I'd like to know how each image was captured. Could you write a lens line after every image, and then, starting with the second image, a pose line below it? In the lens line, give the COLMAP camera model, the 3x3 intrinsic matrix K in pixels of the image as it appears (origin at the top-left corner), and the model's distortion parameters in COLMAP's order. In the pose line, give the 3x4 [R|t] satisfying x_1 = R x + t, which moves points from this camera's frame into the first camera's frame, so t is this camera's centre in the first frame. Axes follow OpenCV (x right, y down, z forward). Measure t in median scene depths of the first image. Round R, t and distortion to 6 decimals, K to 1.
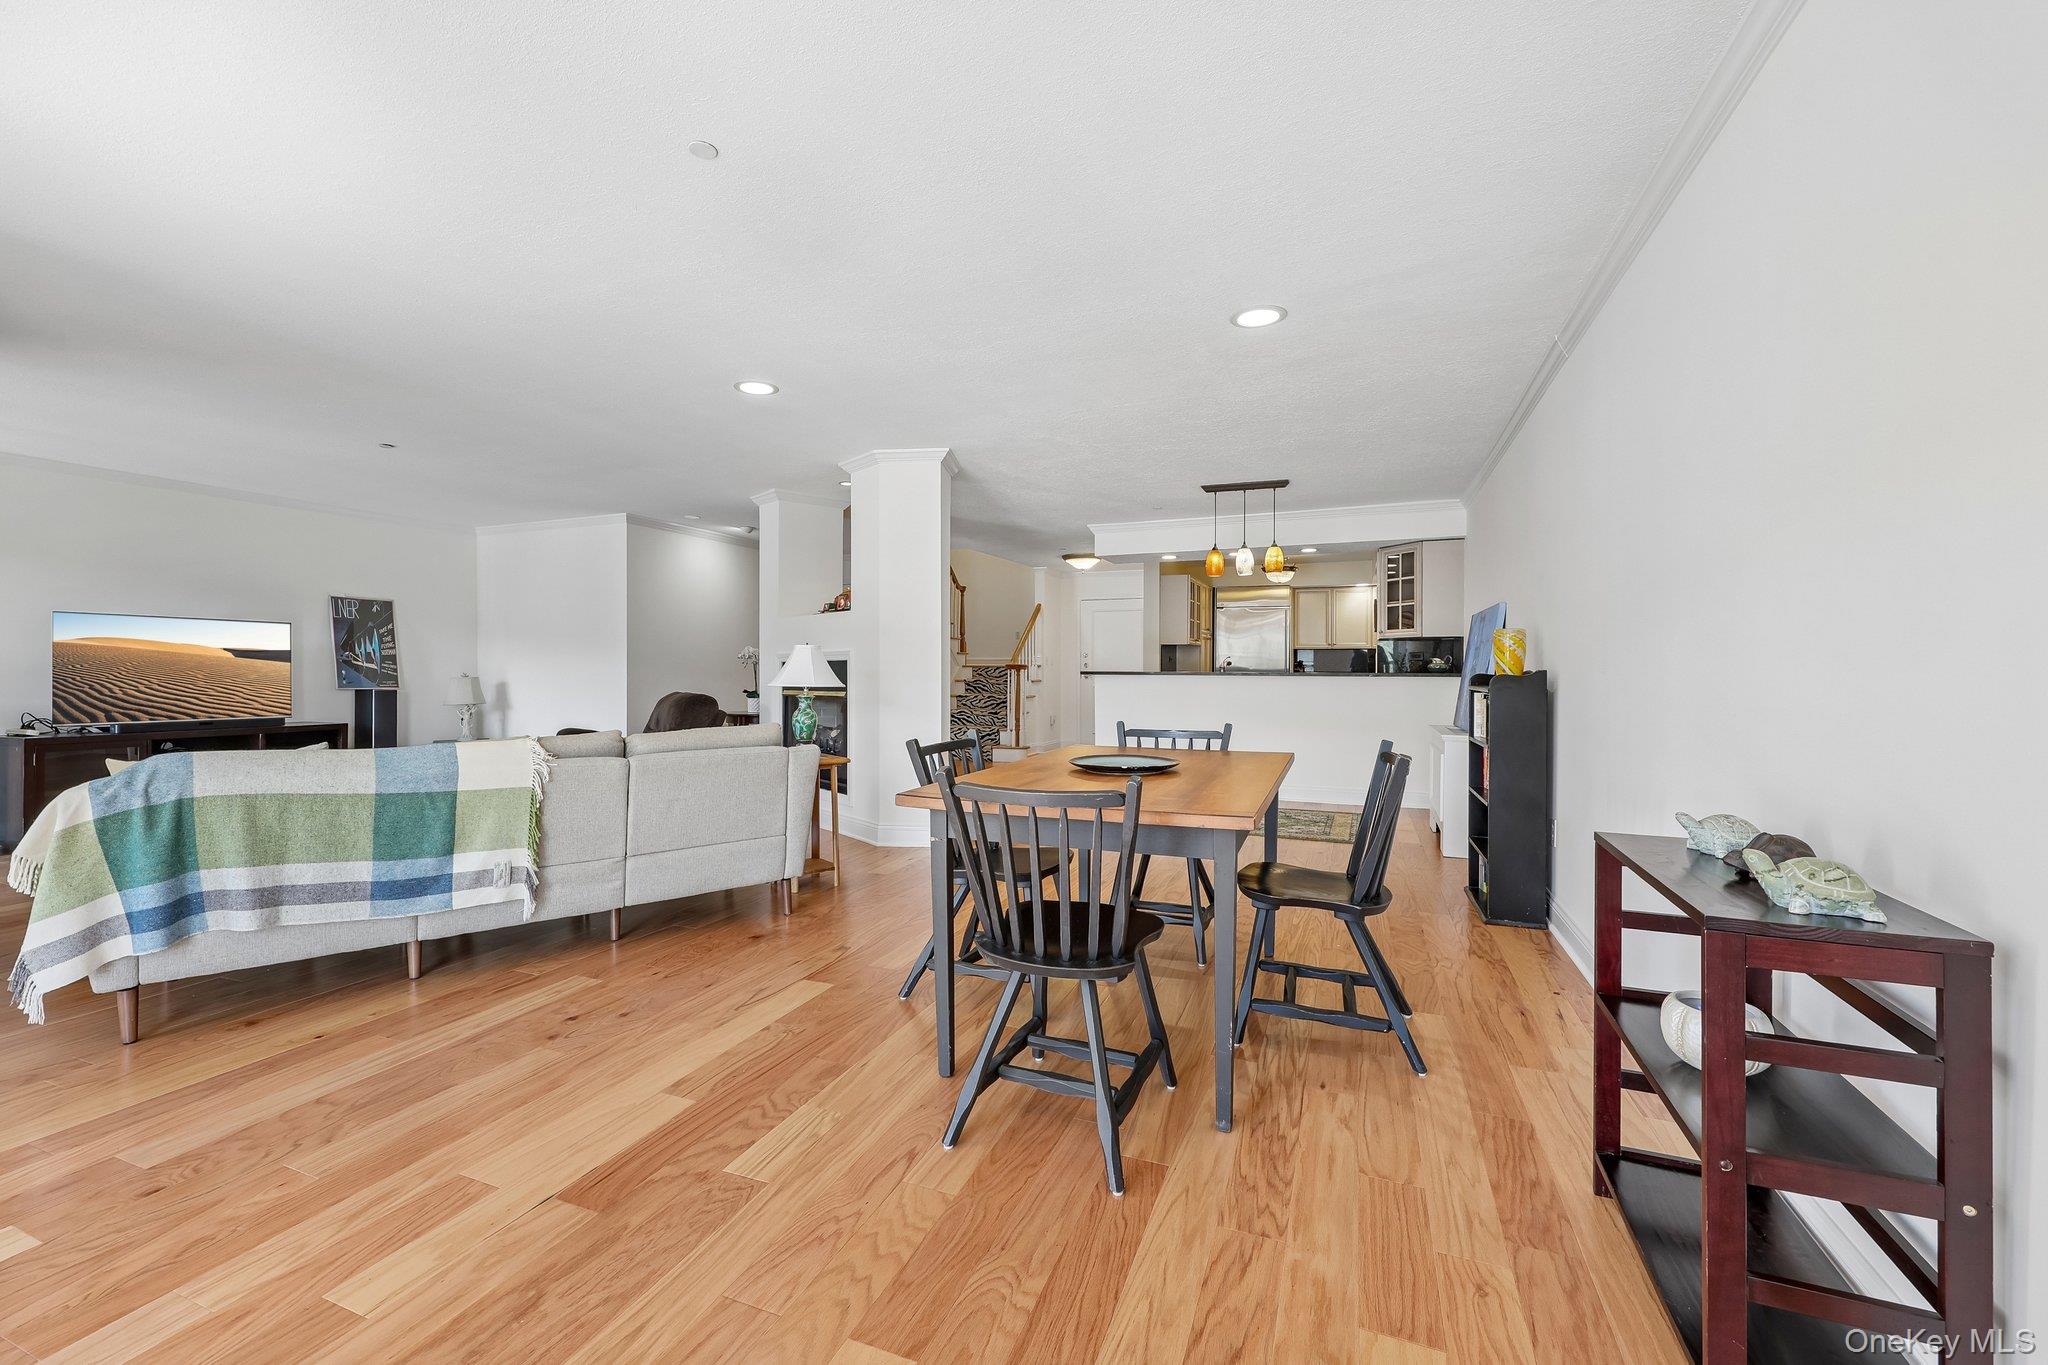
lens RADIAL K [[831.9, 0, 1022.3], [0, 831.9, 674.6], [0, 0, 1]] dist [-0.001719, 0.000209]
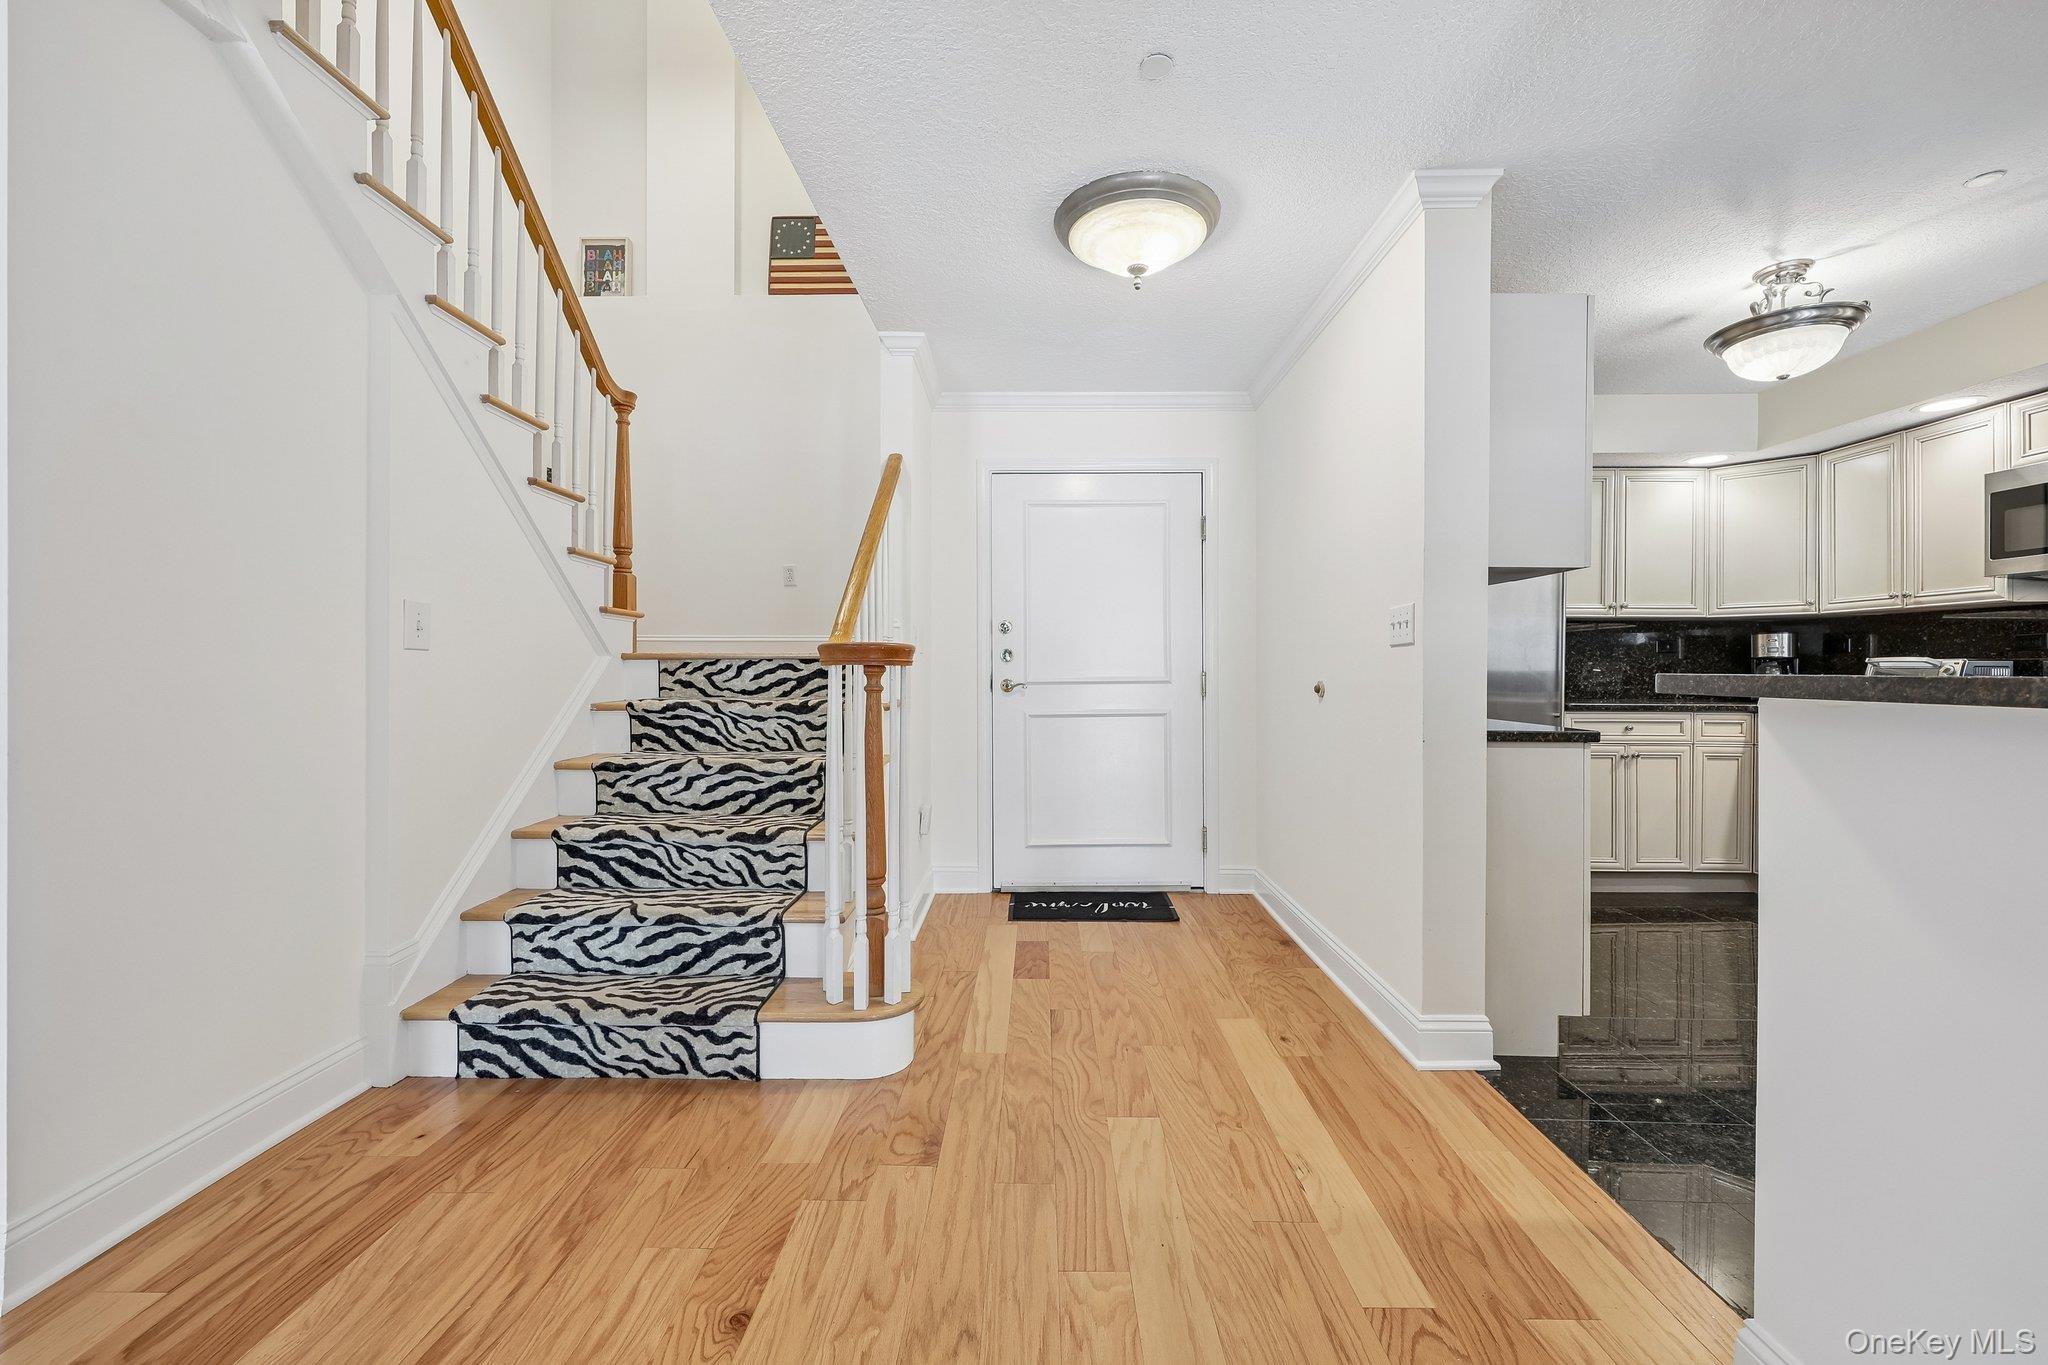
lens RADIAL K [[831.9, 0, 1022.3], [0, 831.9, 674.6], [0, 0, 1]] dist [-0.001719, 0.000209]
pose [[0.932231, 0.001245, 0.361862, -0.078329], [-0.001040, 0.999999, -0.000761, -0.005625], [-0.361863, 0.000333, 0.932231, 1.146339]]
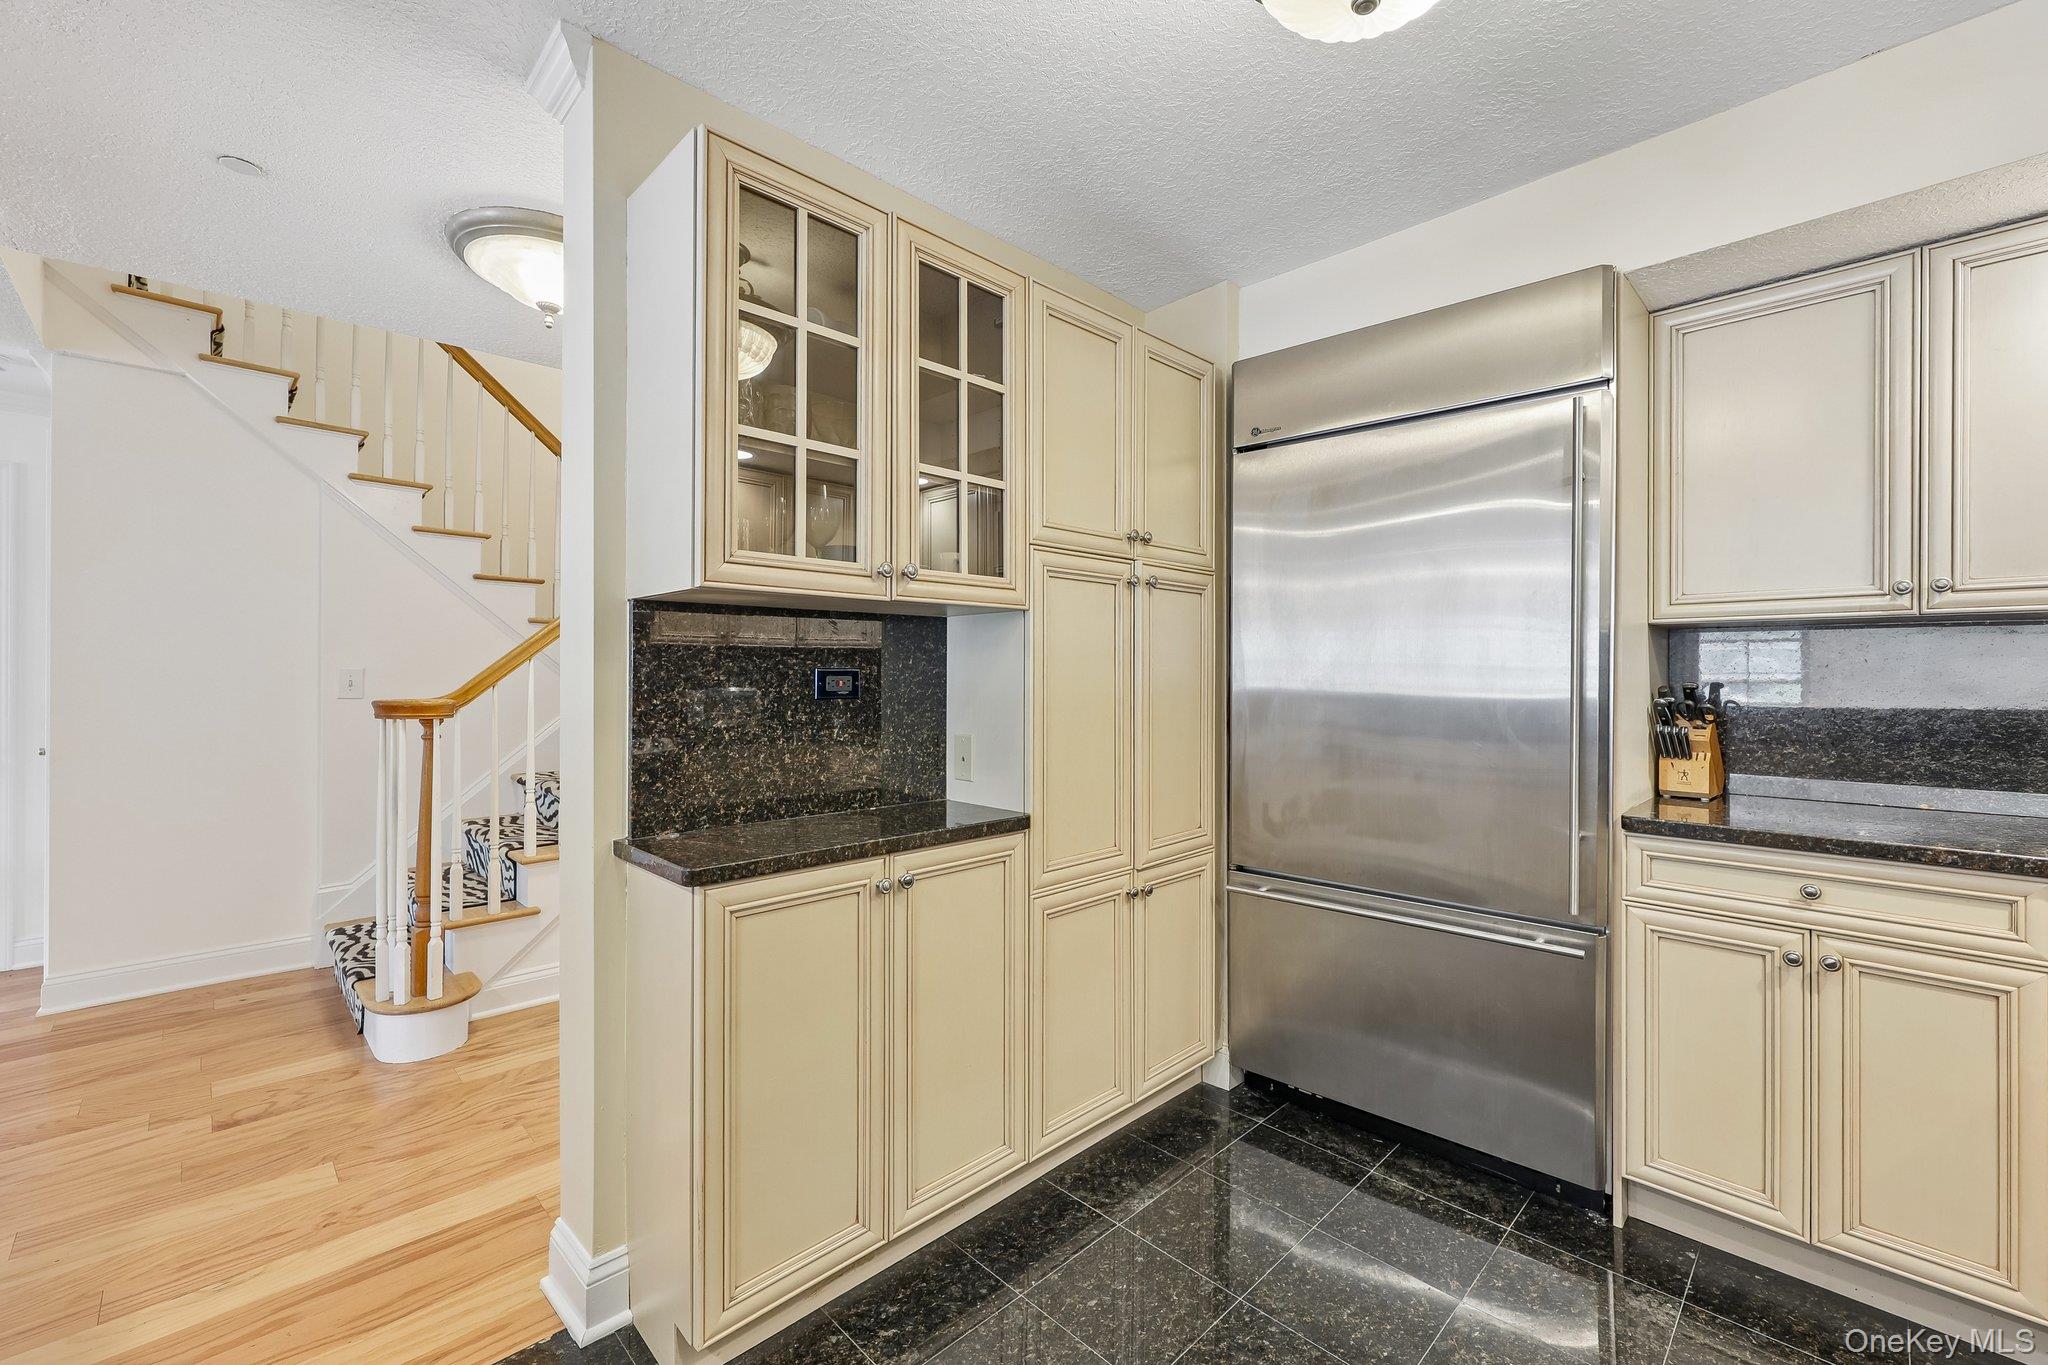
lens RADIAL K [[831.9, 0, 1022.3], [0, 831.9, 674.6], [0, 0, 1]] dist [-0.001719, 0.000209]
pose [[0.918004, 0.000164, -0.396571, 0.427419], [-0.003385, 0.999967, -0.007423, -0.029361], [0.396556, 0.008157, 0.917974, 1.229493]]
